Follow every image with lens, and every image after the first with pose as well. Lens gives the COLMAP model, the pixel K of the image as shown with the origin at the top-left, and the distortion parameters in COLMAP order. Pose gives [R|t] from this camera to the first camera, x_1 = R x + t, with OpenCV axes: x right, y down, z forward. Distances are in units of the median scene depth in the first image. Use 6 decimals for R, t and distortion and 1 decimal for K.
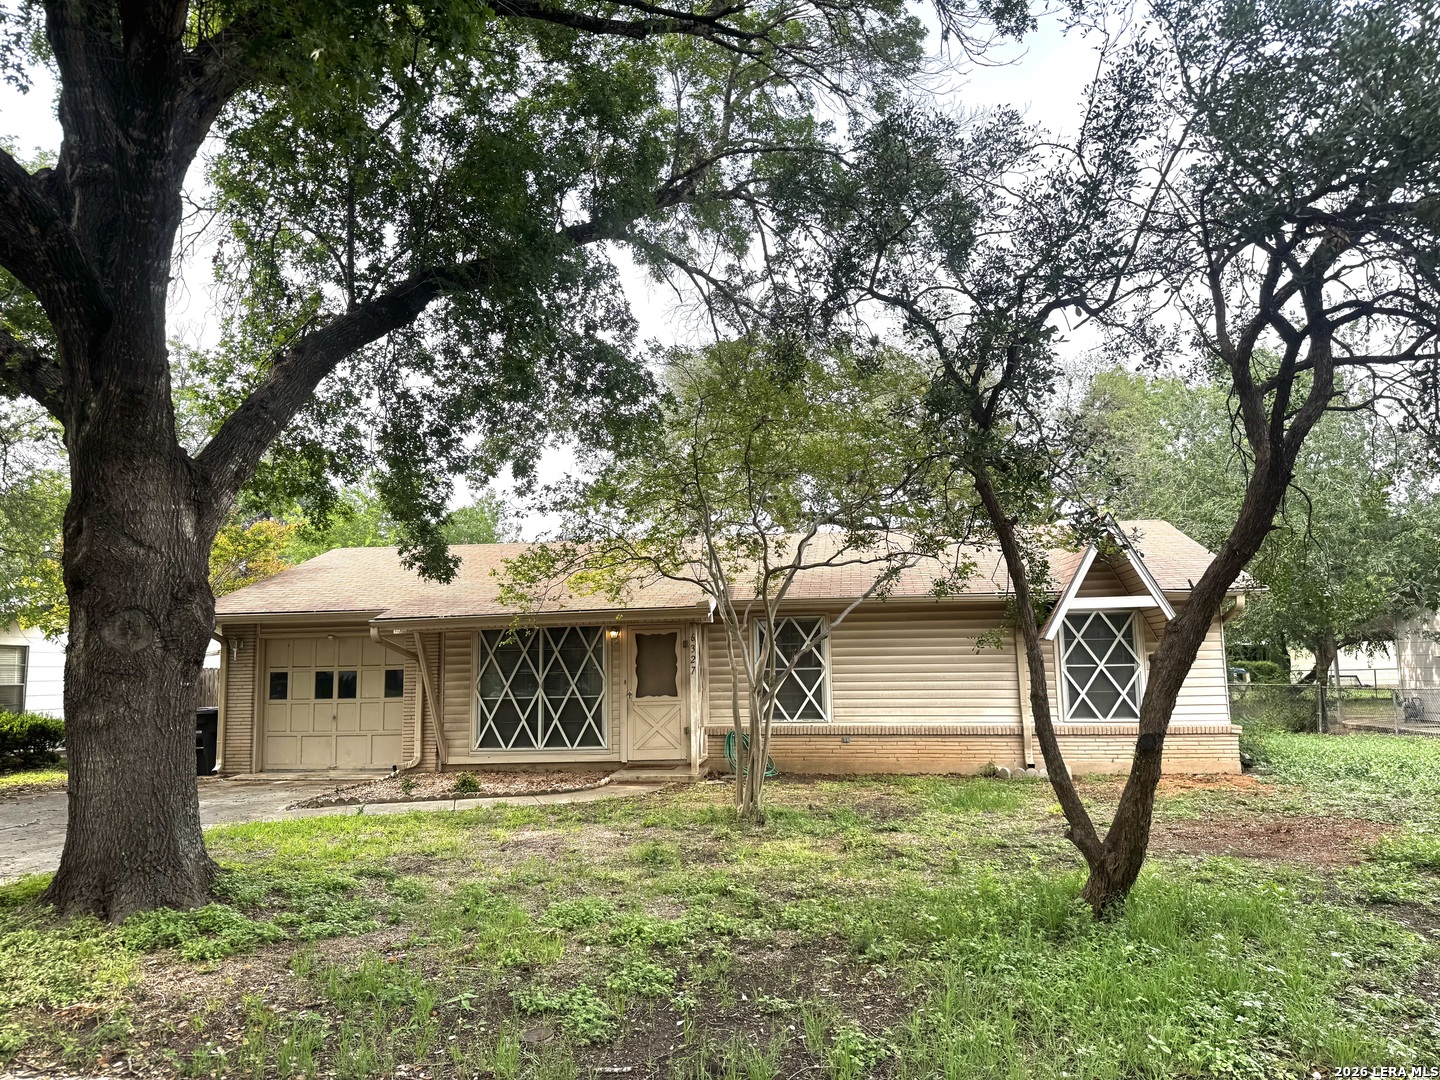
lens RADIAL K [[1008.3, 0, 712.0], [0, 1008.3, 538.3], [0, 0, 1]] dist [0.076458, -0.131836]
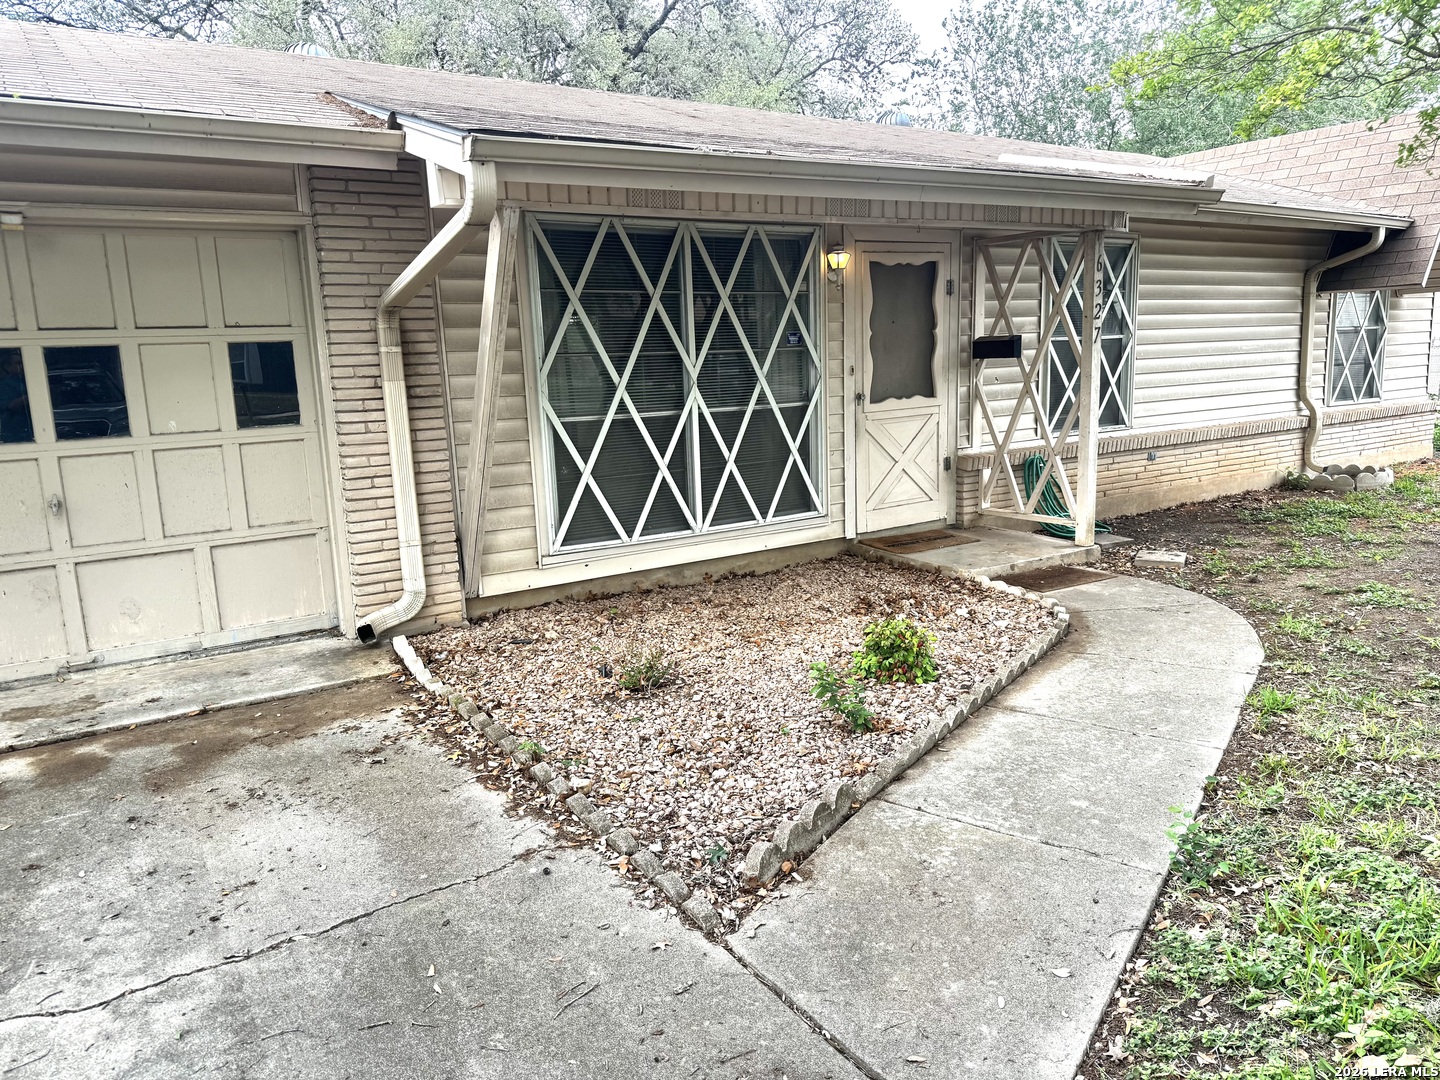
lens RADIAL K [[1010.5, 0, 721.0], [0, 1010.5, 554.3], [0, 0, 1]] dist [0.096504, -0.139056]
pose [[0.753648, -0.132639, 0.643755, -0.435879], [-0.061337, 0.960960, 0.269804, 0.101521], [-0.654410, -0.242823, 0.716090, 0.684409]]
